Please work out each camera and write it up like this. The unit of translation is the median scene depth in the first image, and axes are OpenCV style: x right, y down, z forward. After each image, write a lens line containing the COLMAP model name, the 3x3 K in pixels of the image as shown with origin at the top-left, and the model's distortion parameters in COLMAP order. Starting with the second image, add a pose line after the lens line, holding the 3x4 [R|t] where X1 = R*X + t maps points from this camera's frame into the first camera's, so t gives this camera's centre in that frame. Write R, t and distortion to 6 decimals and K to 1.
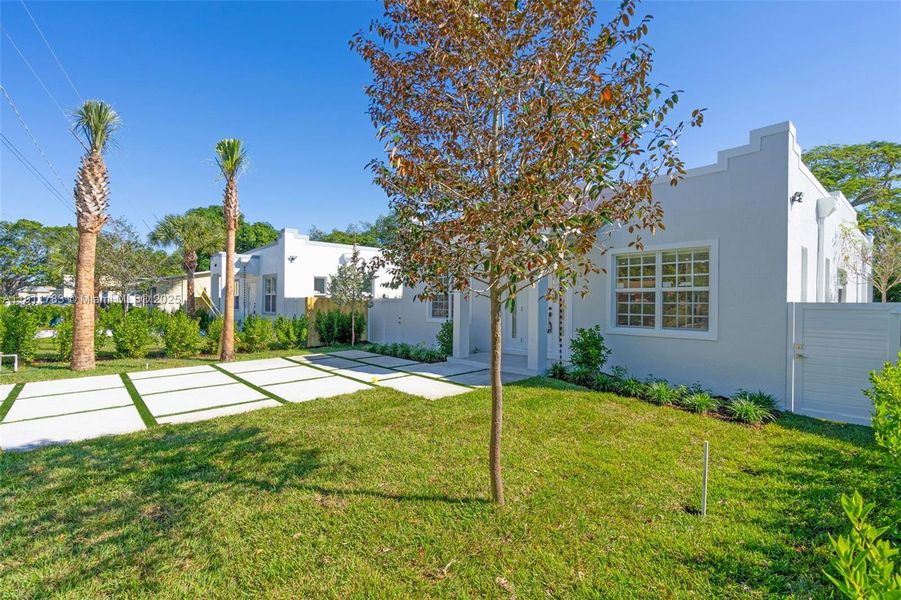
lens RADIAL K [[411.9, 0, 447.5], [0, 411.9, 300.6], [0, 0, 1]] dist [-0.000793, -0.000787]
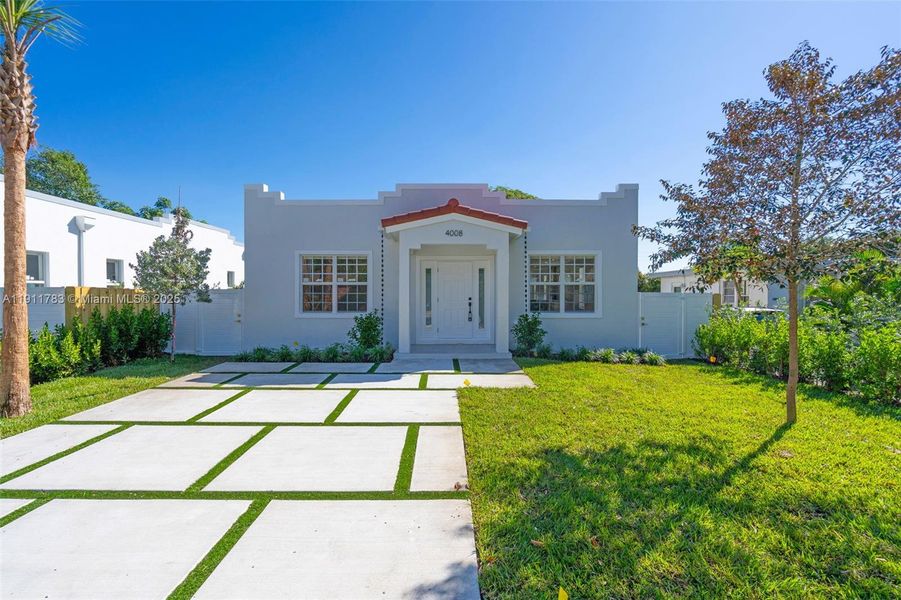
lens RADIAL K [[411.9, 0, 446.9], [0, 411.9, 296.5], [0, 0, 1]] dist [-0.000793, -0.000787]
pose [[0.657928, -0.010487, 0.753007, -0.826764], [0.003333, 0.999934, 0.011014, -0.000476], [-0.753073, -0.004737, 0.657920, 0.422527]]
